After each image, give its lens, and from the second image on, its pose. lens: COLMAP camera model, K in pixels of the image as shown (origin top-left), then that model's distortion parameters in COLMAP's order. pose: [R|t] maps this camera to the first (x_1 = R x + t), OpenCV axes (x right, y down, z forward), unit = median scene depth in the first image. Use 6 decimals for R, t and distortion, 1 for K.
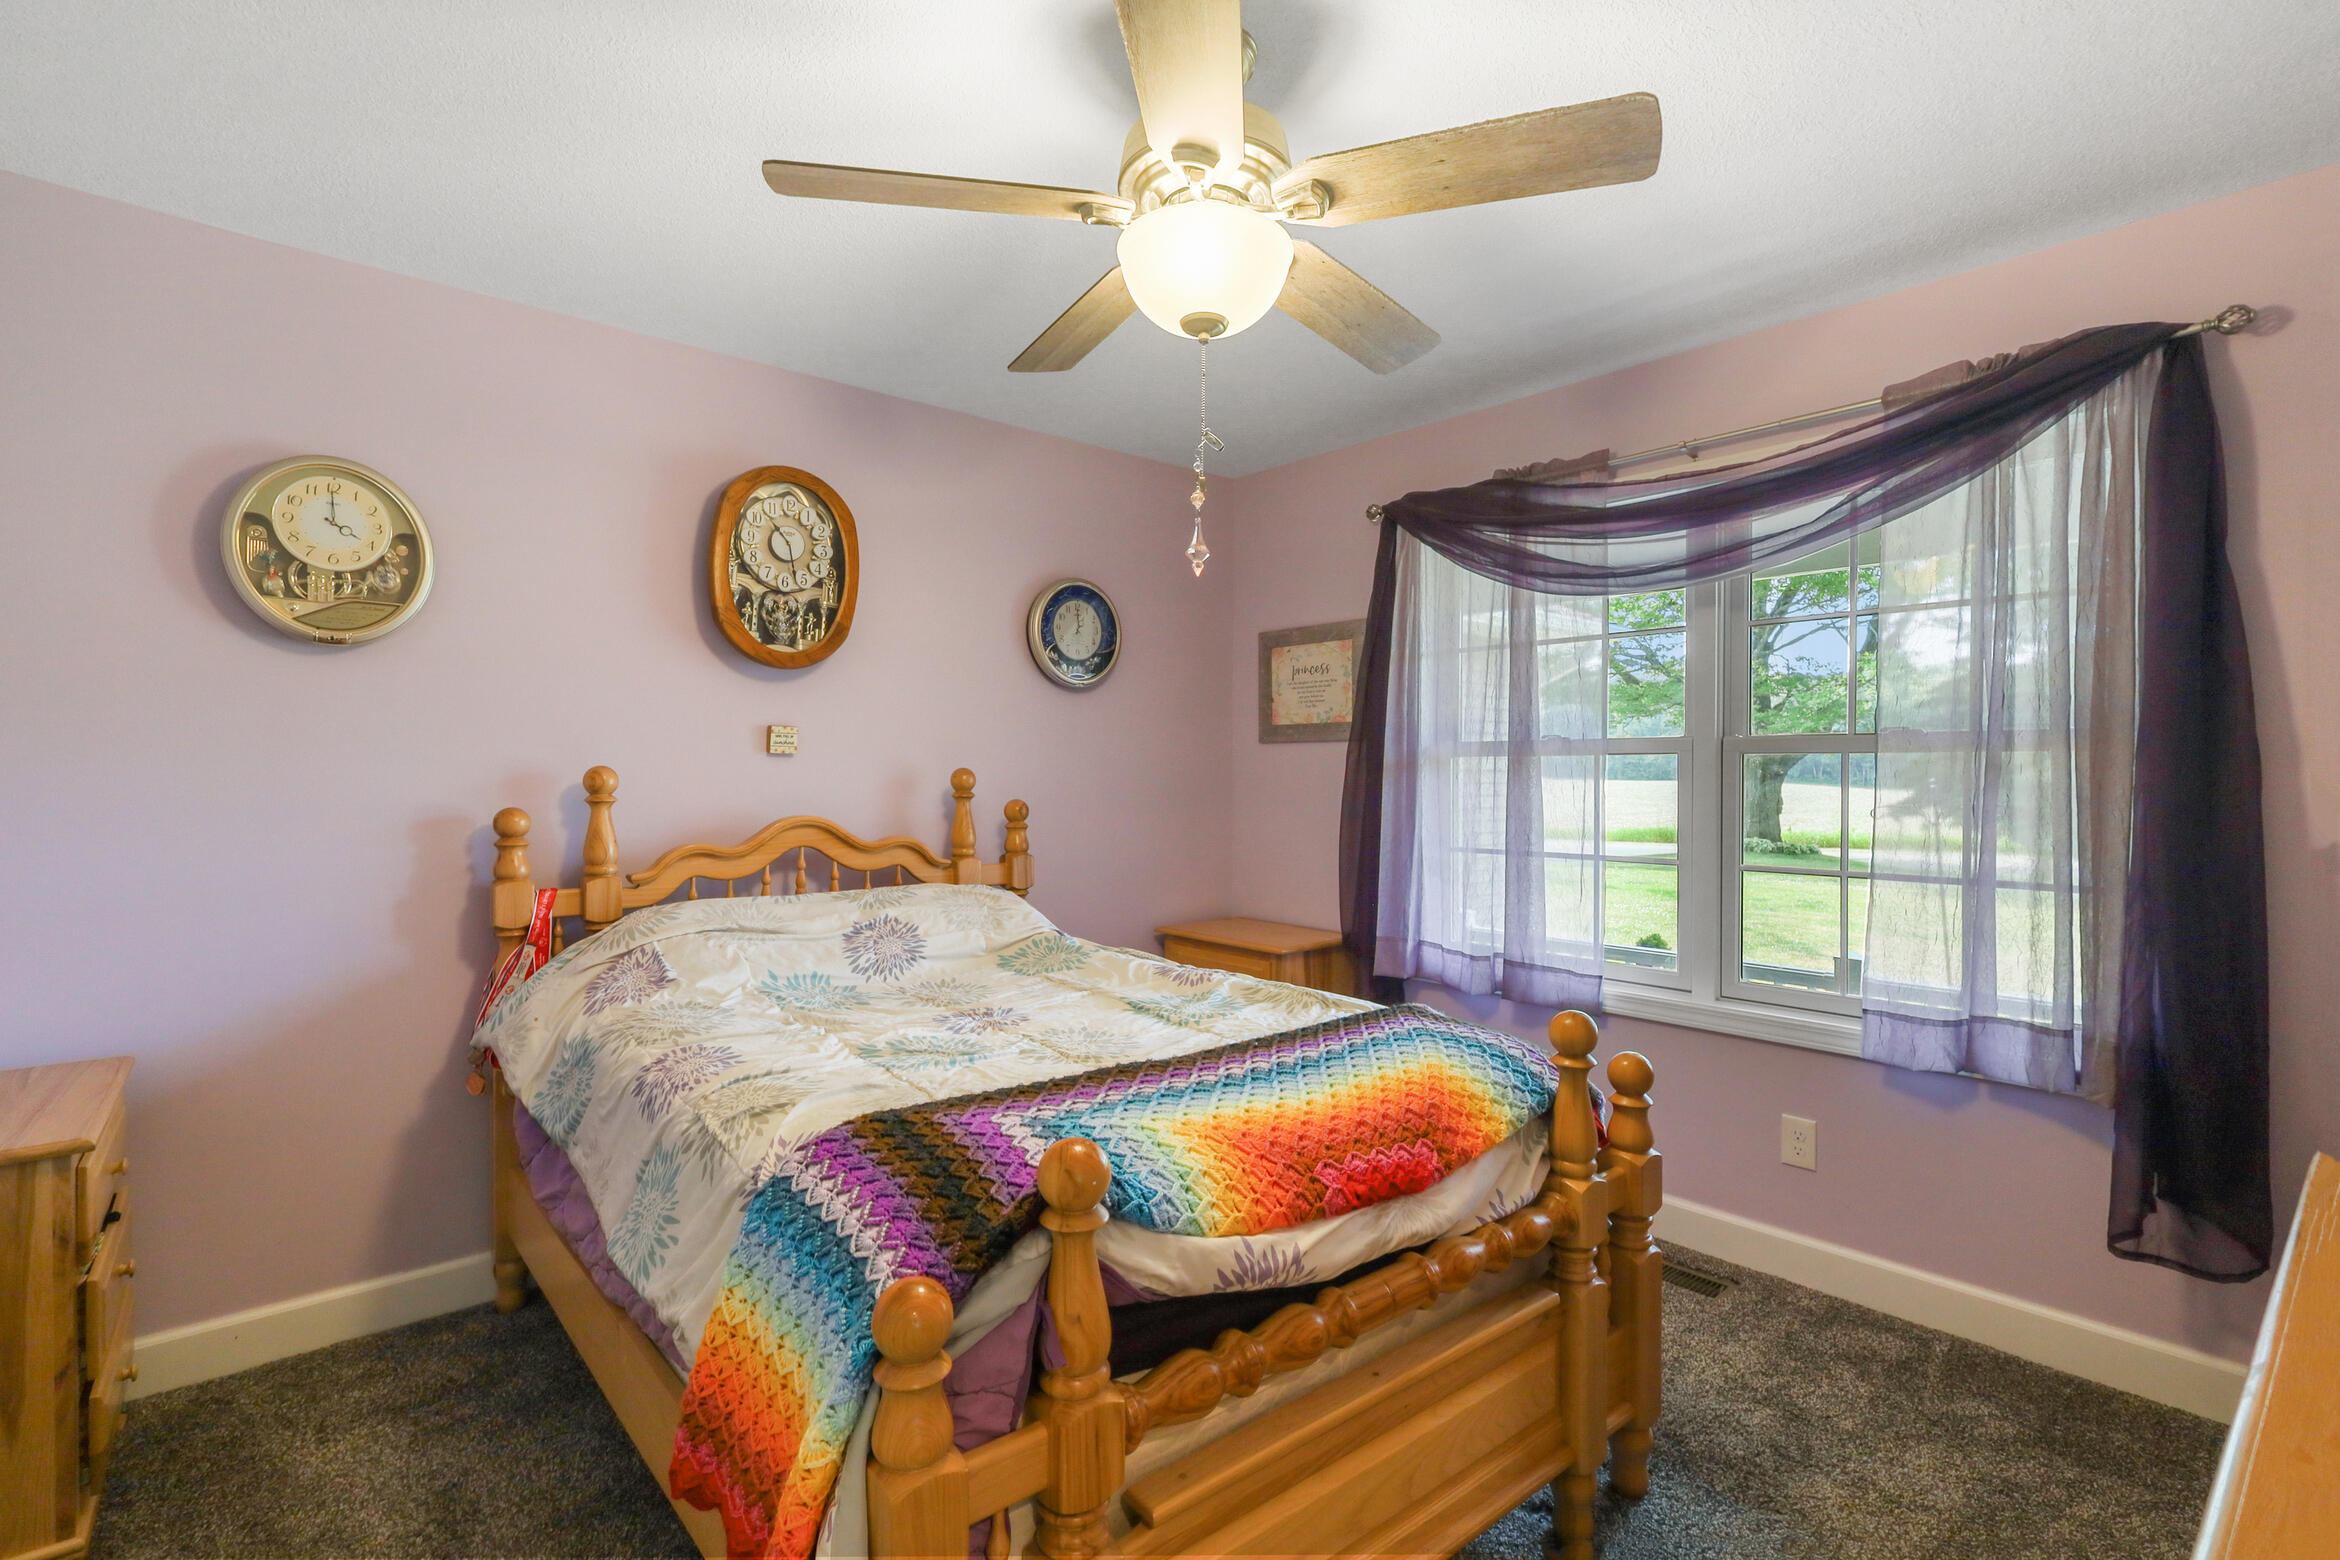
lens RADIAL K [[1089.7, 0, 1158.8], [0, 1089.7, 761.0], [0, 0, 1]] dist [0.000604, -0.000478]
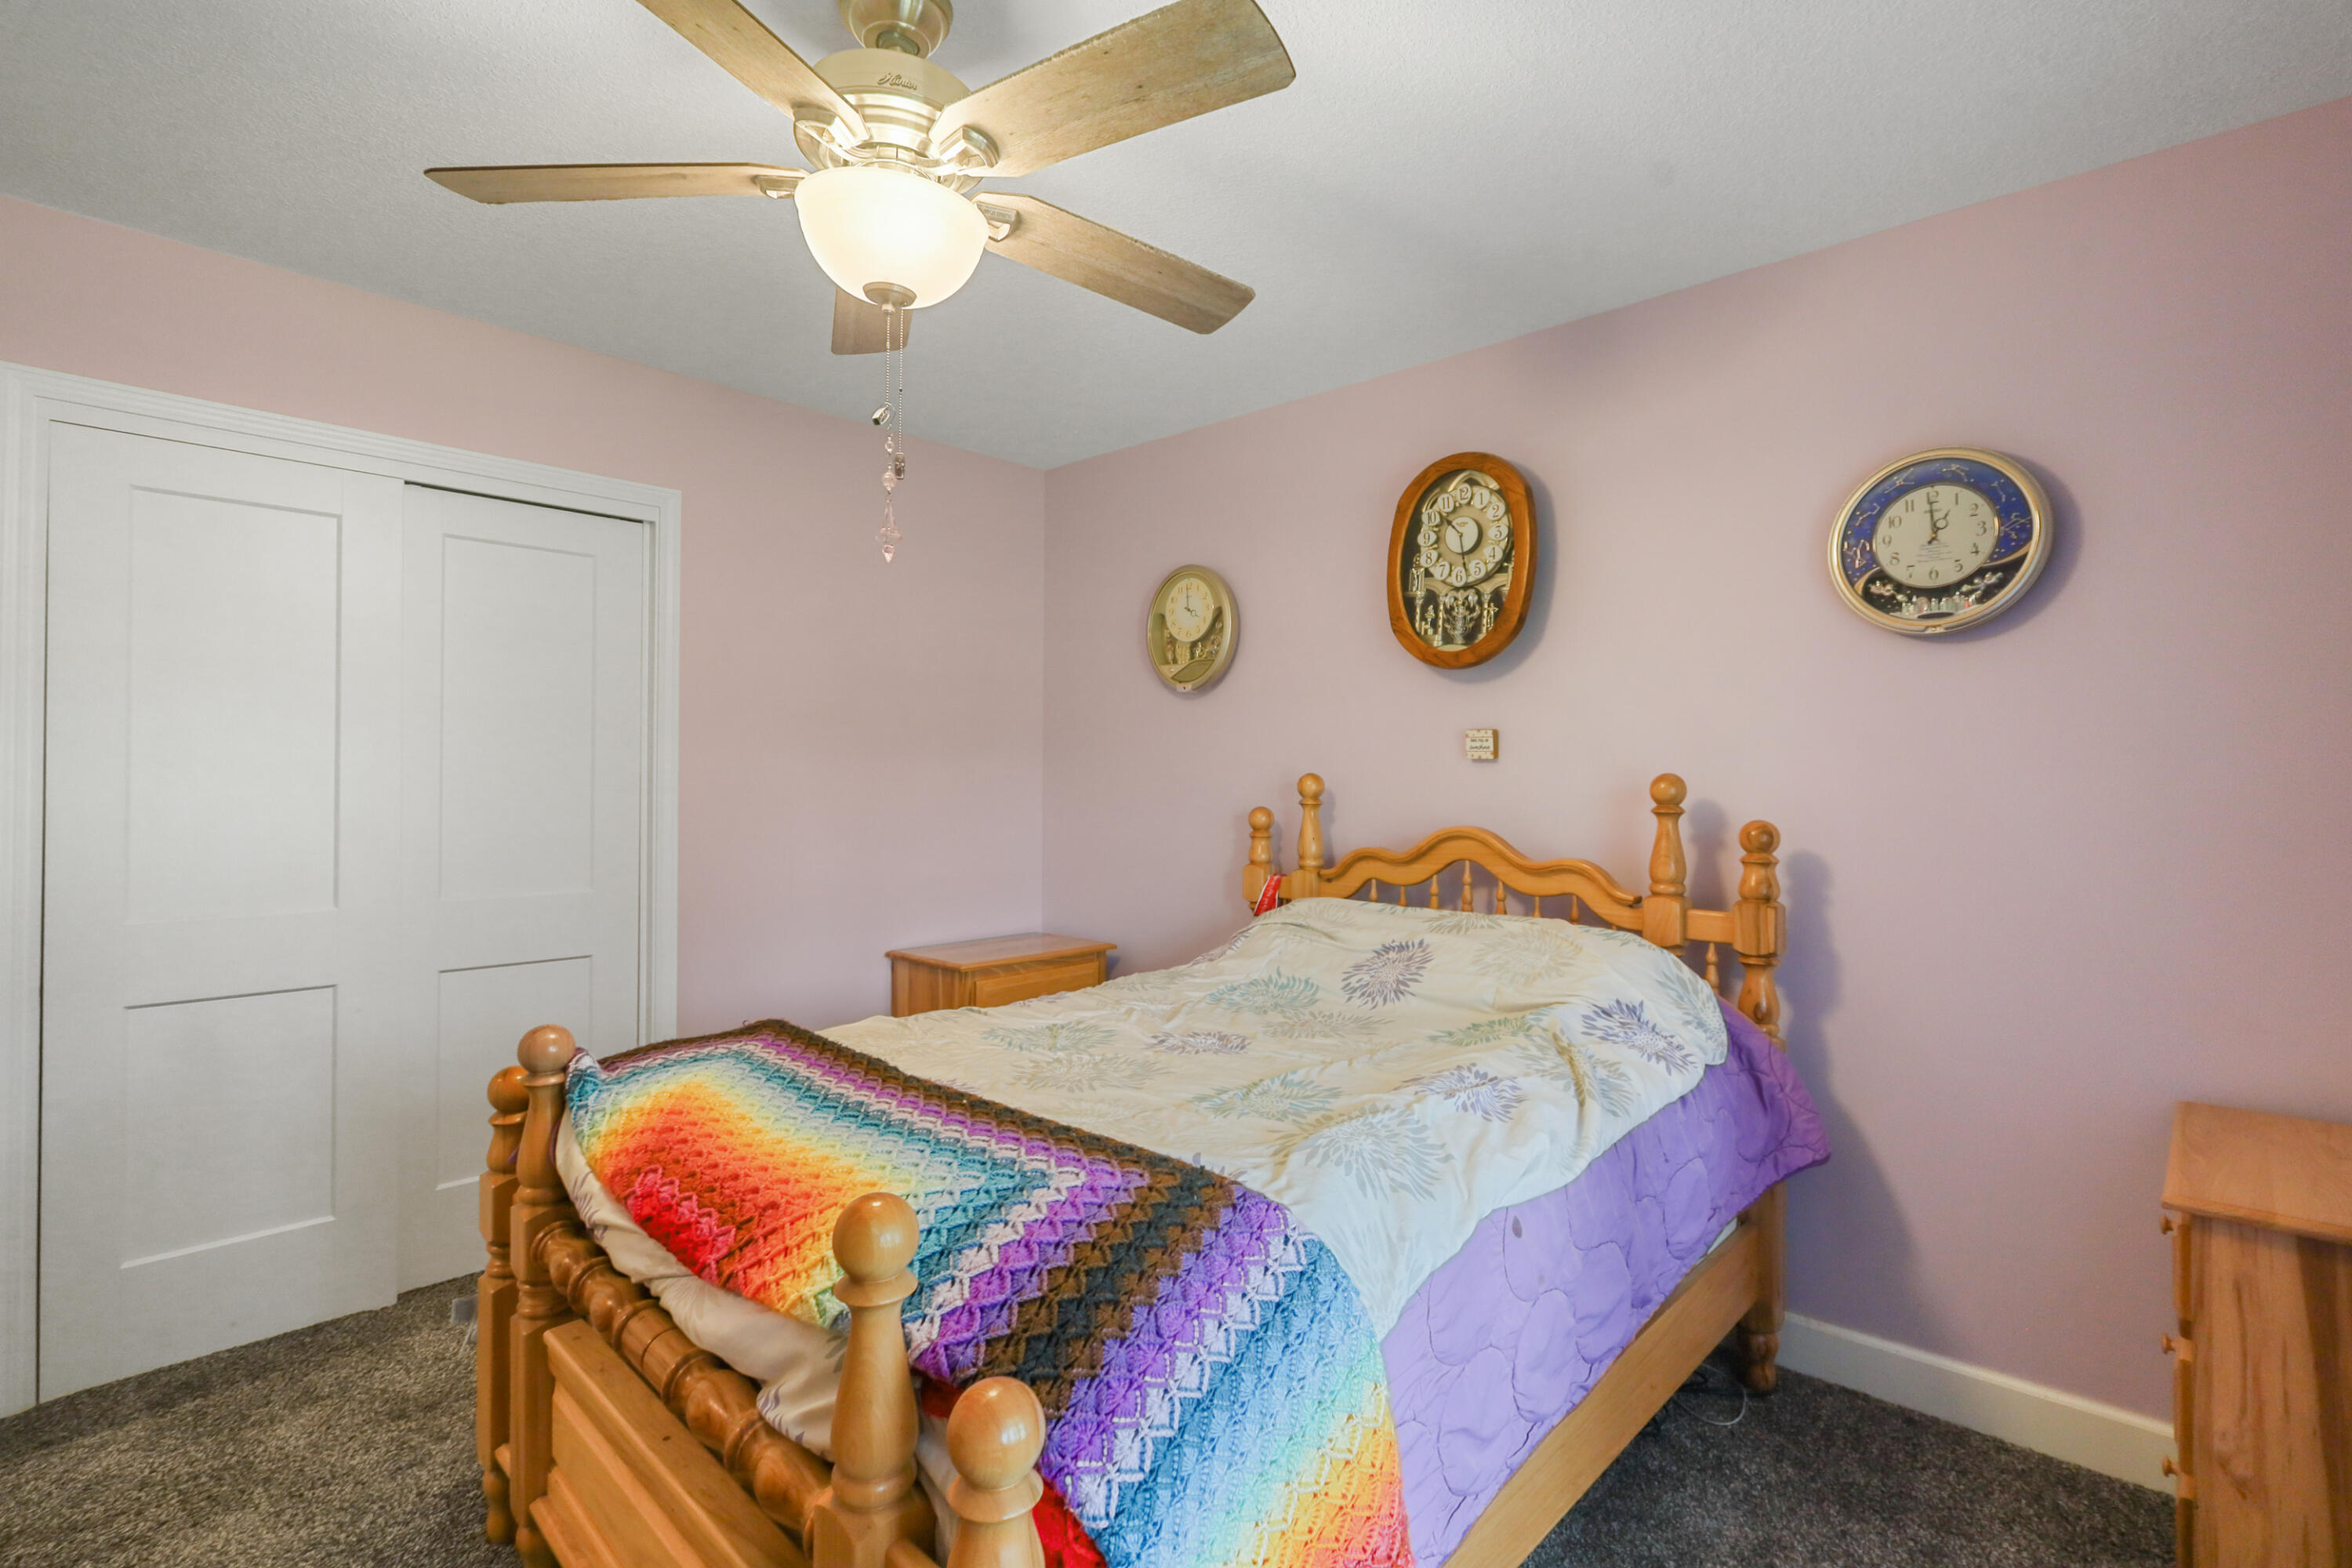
lens RADIAL K [[1095.3, 0, 1164.8], [0, 1095.3, 764.9], [0, 0, 1]] dist [0.000604, -0.000478]
pose [[0.054402, -0.009691, -0.998472, 0.584459], [0.000263, 0.999953, -0.009691, 0.007066], [0.998519, 0.000265, 0.054402, 0.691643]]
